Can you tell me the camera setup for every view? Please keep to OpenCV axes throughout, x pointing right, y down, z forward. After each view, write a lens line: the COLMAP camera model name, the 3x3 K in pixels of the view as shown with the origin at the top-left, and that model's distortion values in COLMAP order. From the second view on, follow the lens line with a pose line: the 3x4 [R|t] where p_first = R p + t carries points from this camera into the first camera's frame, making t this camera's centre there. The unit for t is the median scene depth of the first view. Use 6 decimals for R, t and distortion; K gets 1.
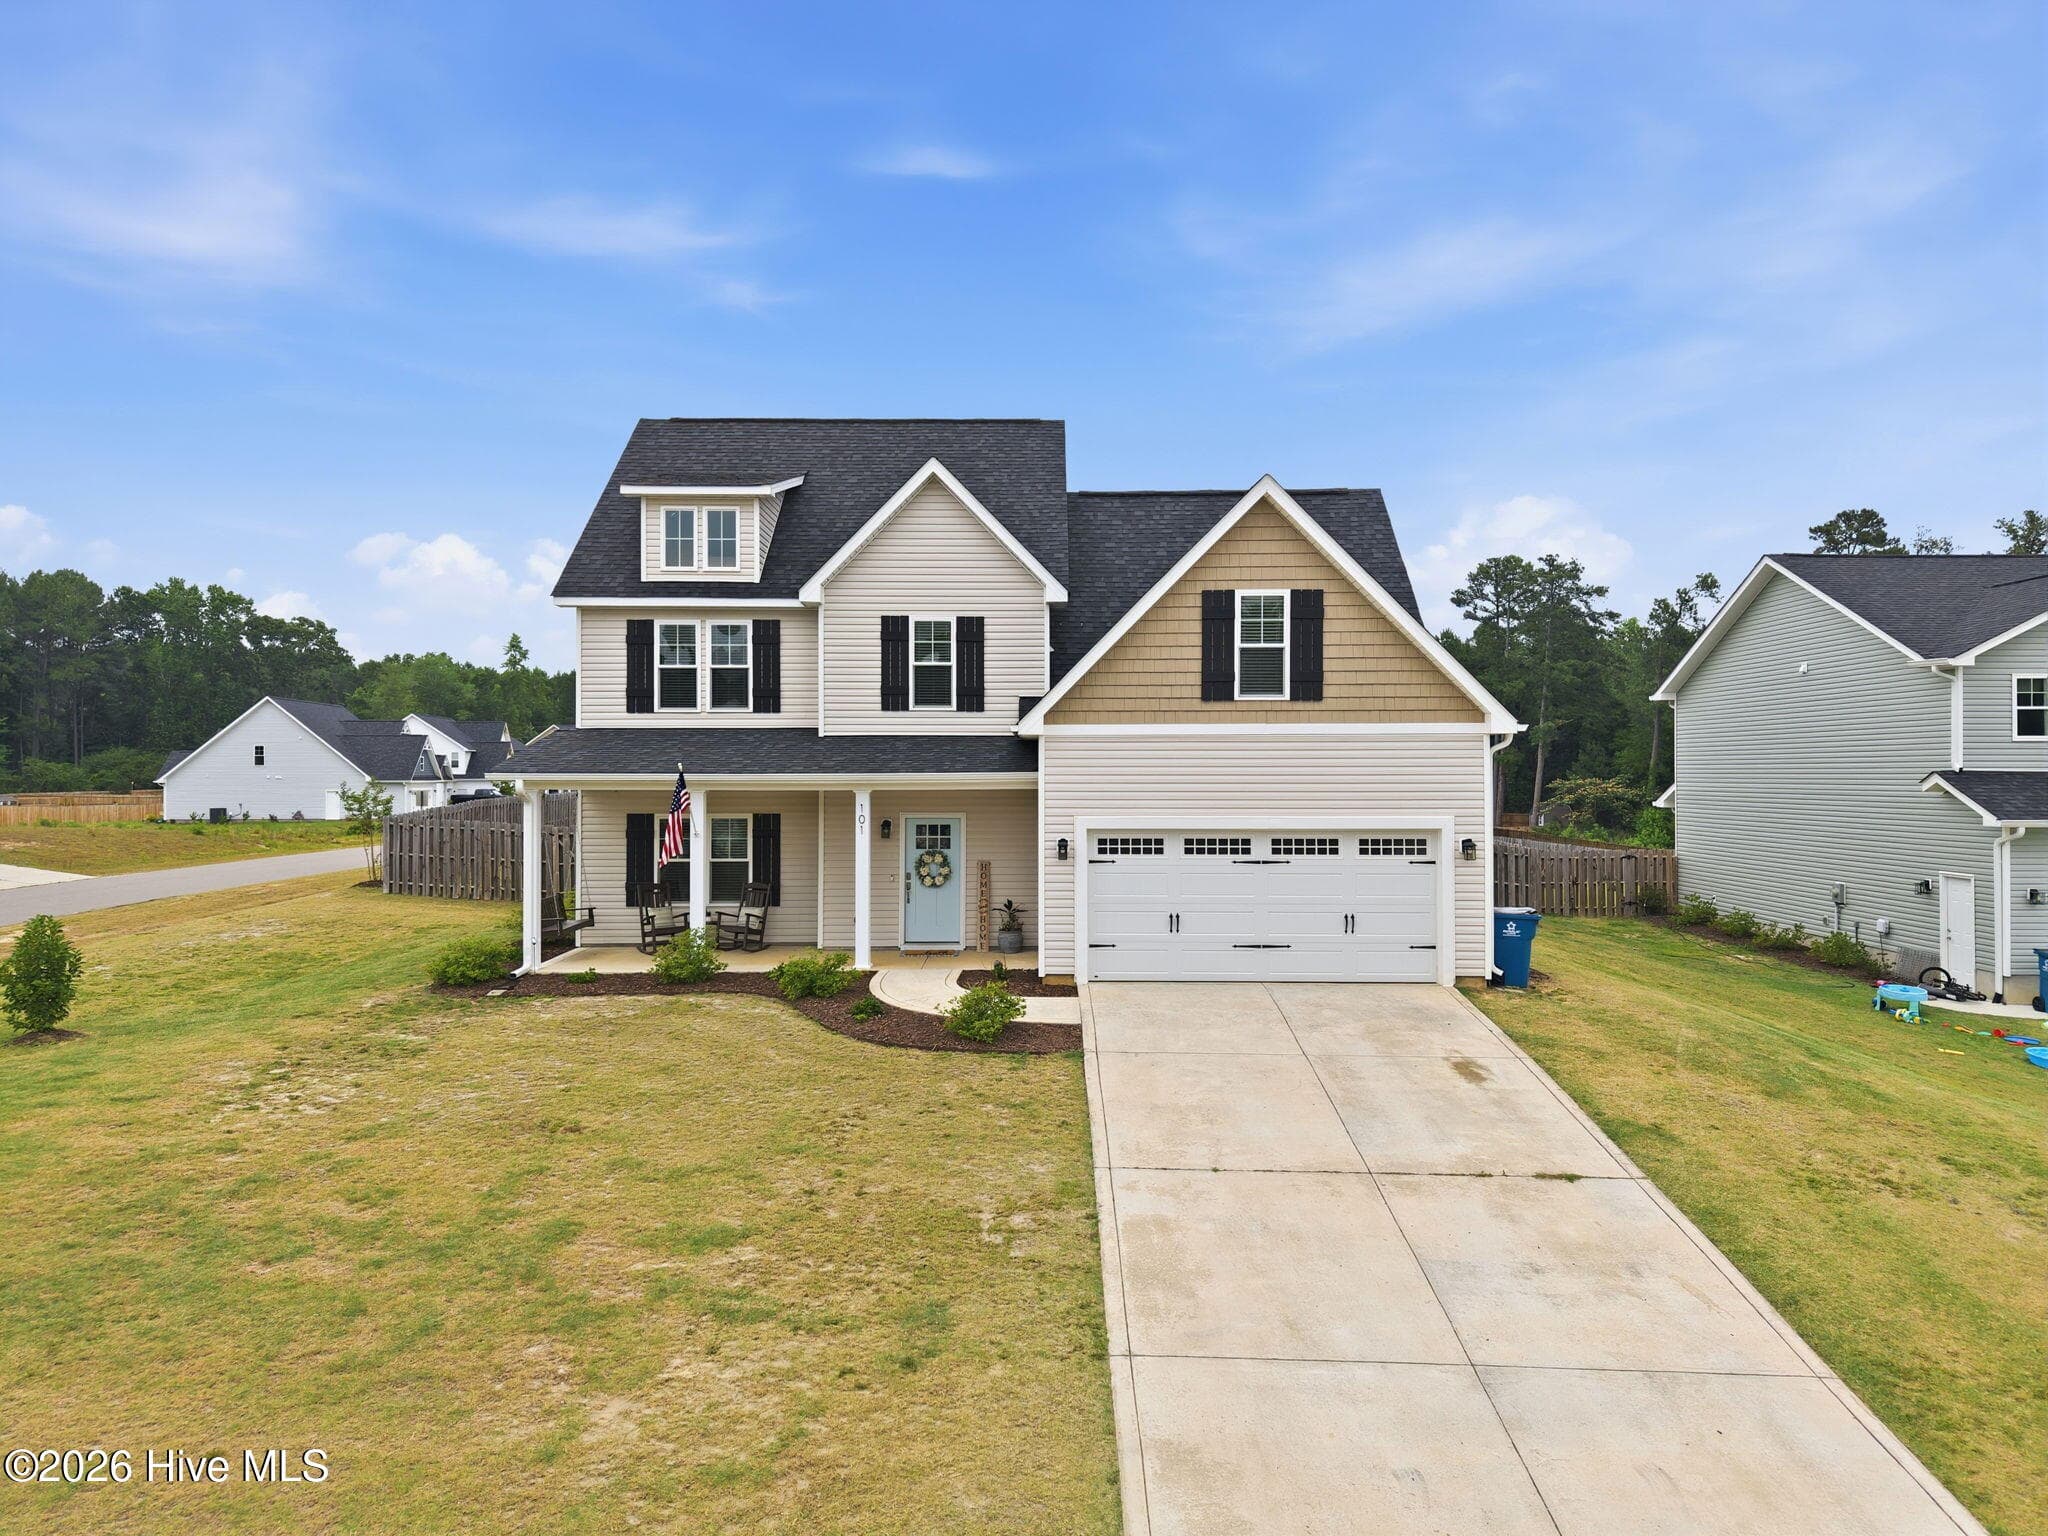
lens RADIAL K [[1377.4, 0, 1035.6], [0, 1377.4, 757.7], [0, 0, 1]] dist [0.008739, -0.005851]
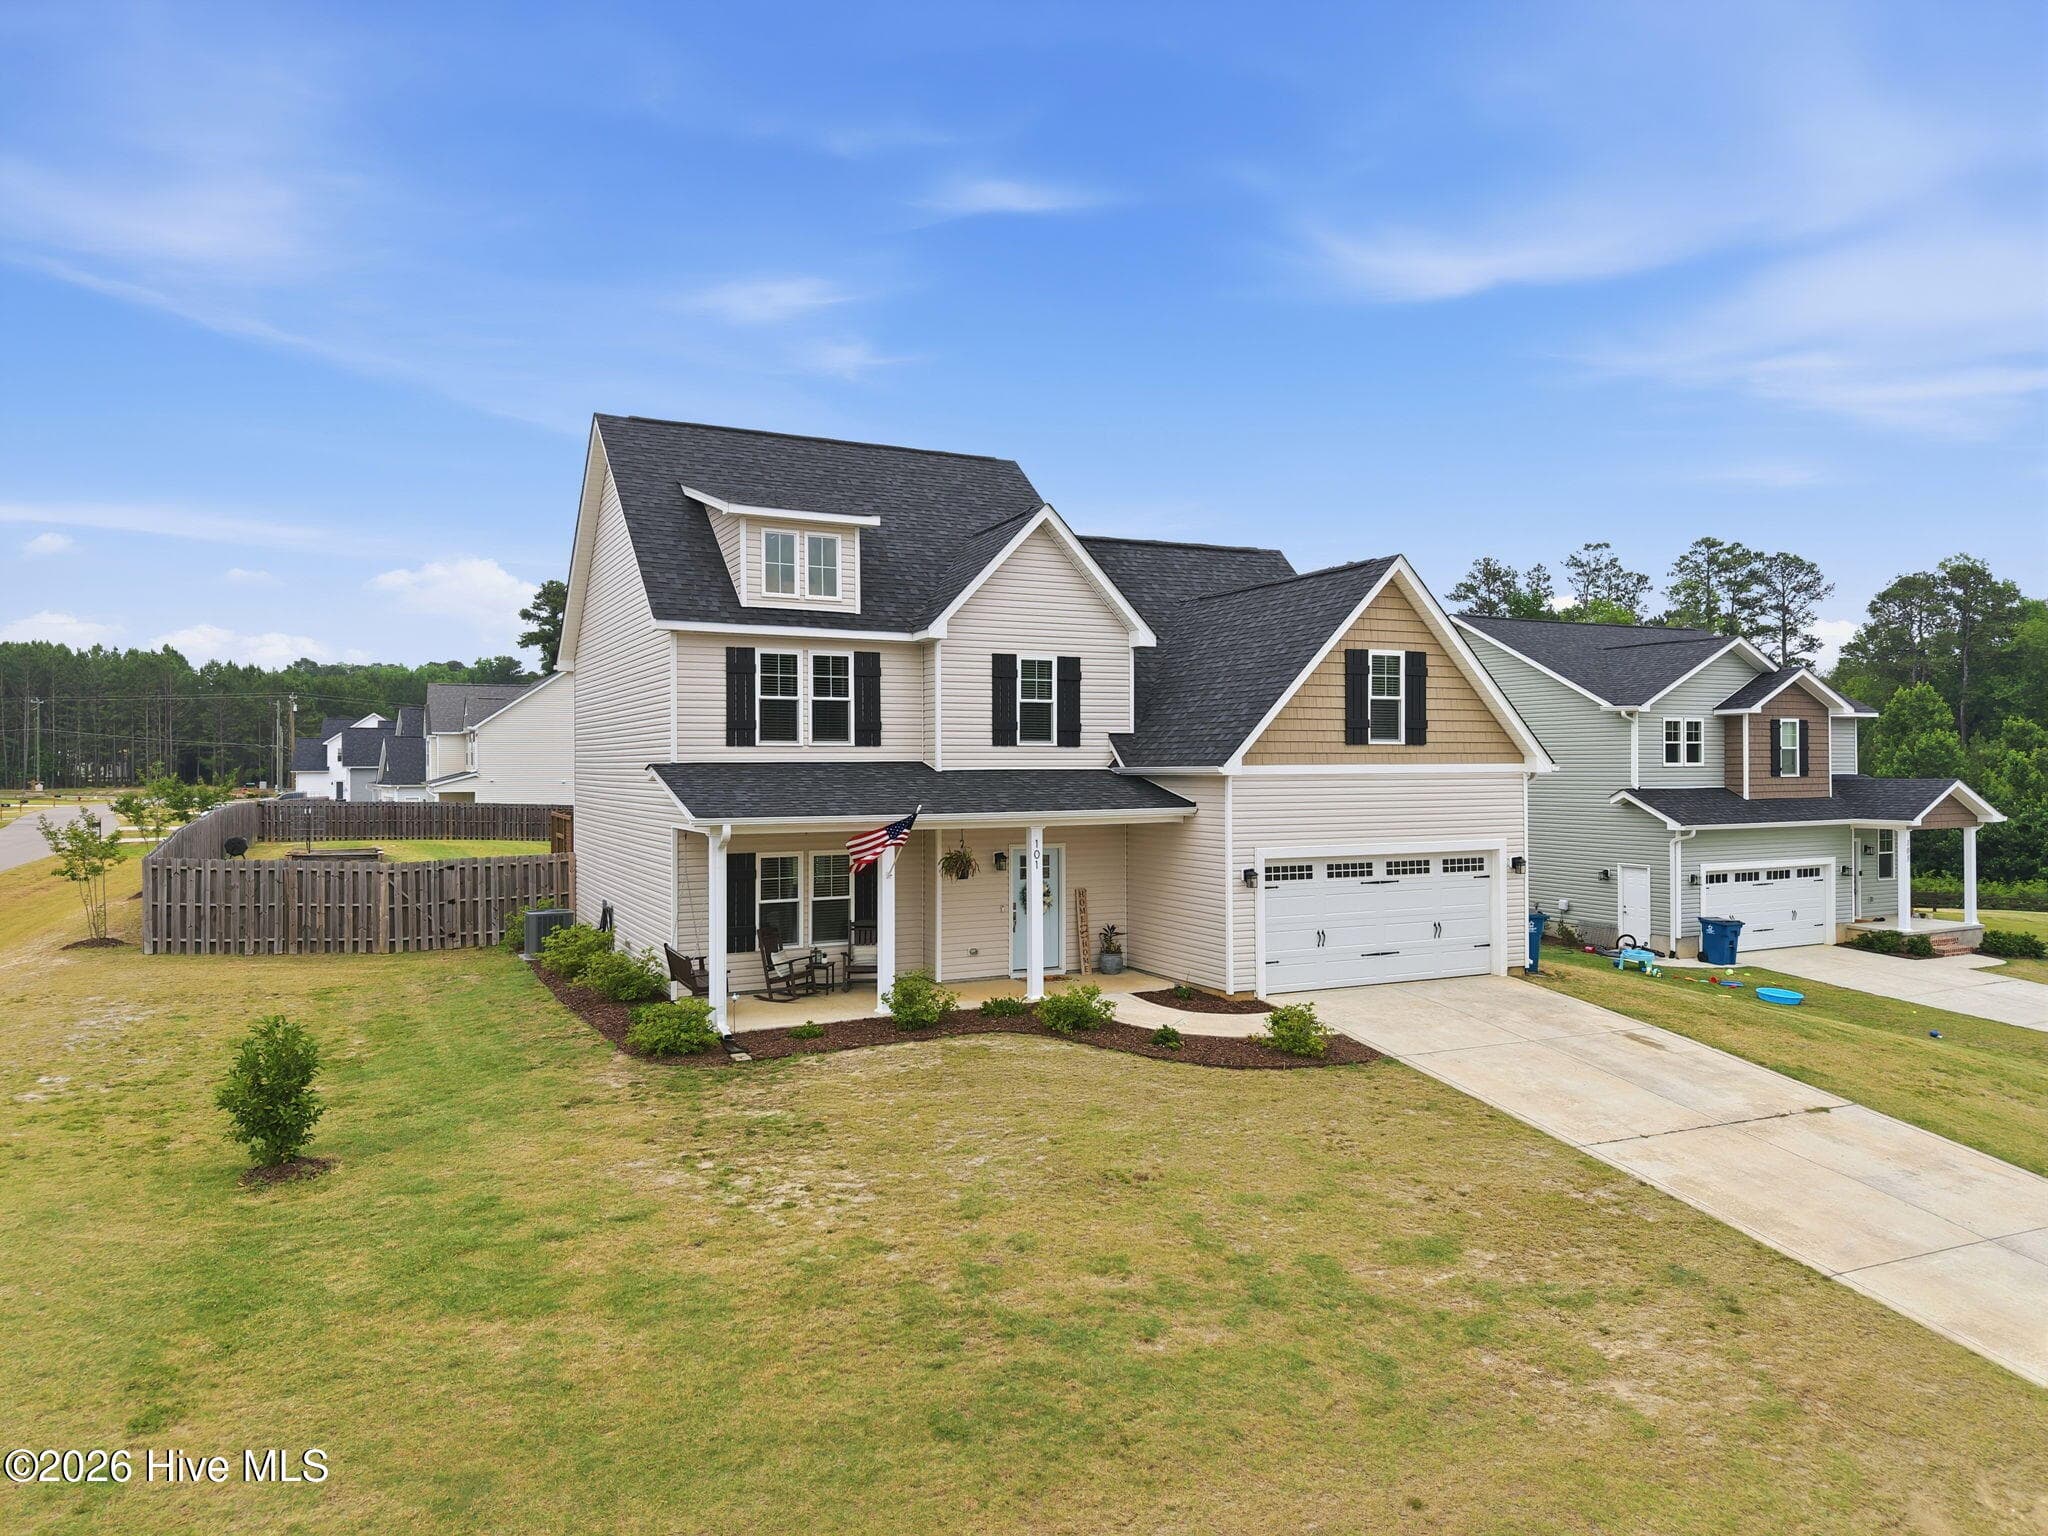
lens RADIAL K [[1377.4, 0, 1035.6], [0, 1377.4, 757.7], [0, 0, 1]] dist [0.008739, -0.005851]
pose [[0.890934, -0.000554, 0.454133, -0.630872], [-0.002271, 0.999981, 0.005677, -0.036160], [-0.454128, -0.006089, 0.890916, 0.086951]]
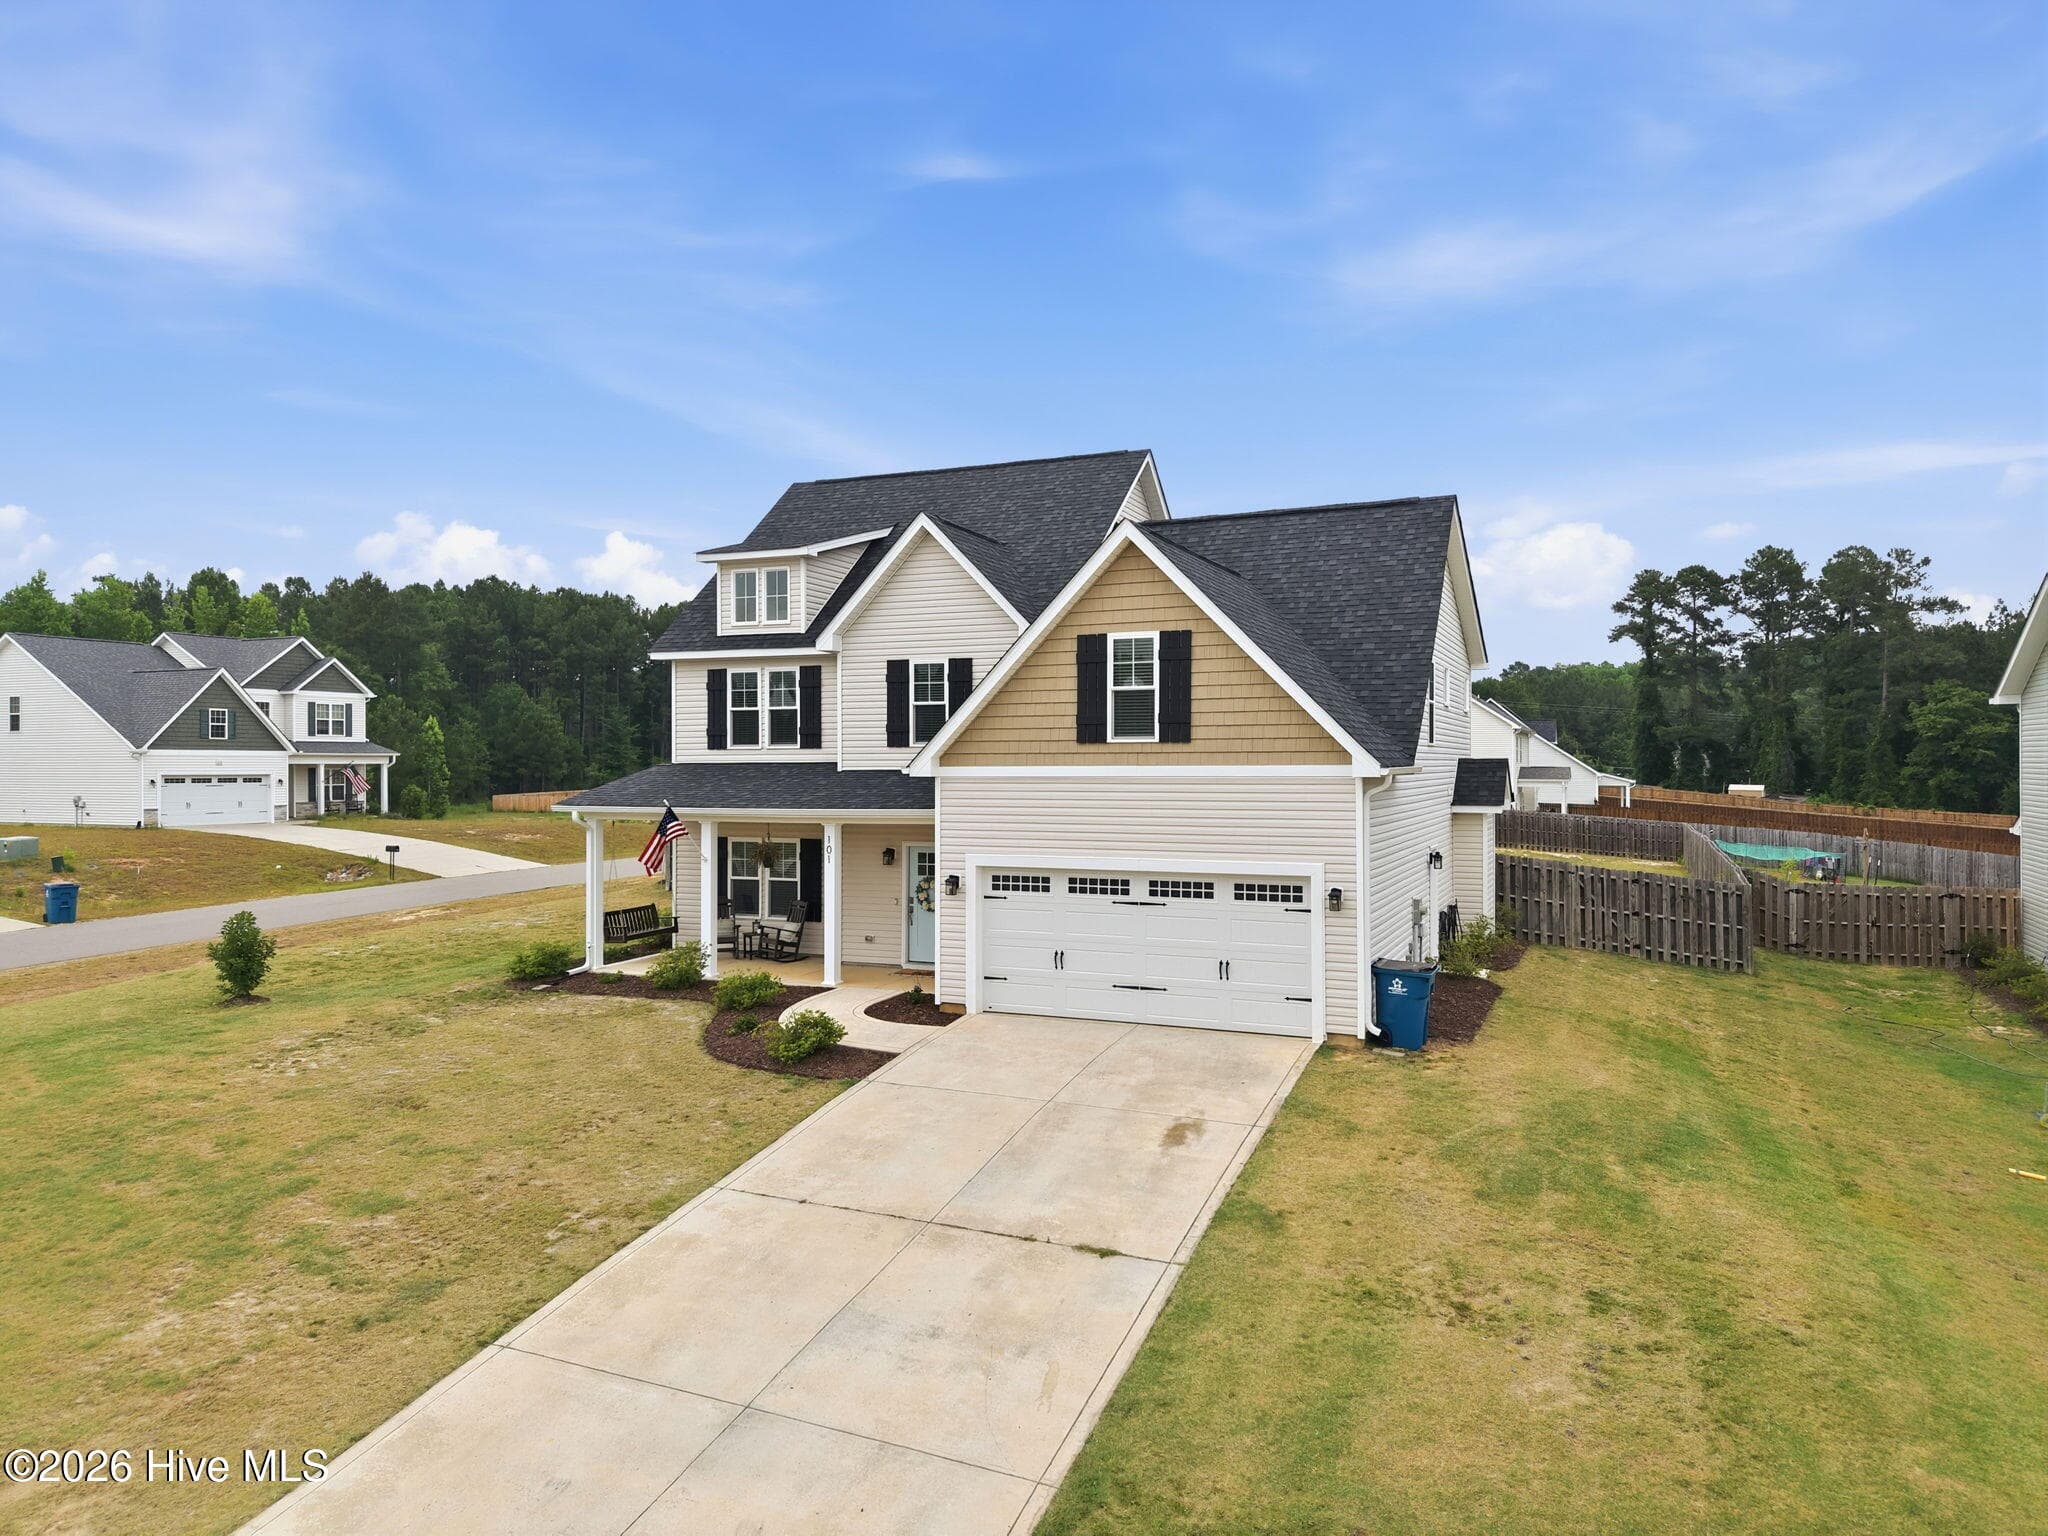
lens RADIAL K [[1378.8, 0, 1035.5], [0, 1378.8, 737.9], [0, 0, 1]] dist [0.020981, -0.024586]
pose [[0.919366, -0.008873, -0.393304, 0.489802], [0.006423, 0.999951, -0.007545, -0.037502], [0.393352, 0.004410, 0.919377, 0.047553]]
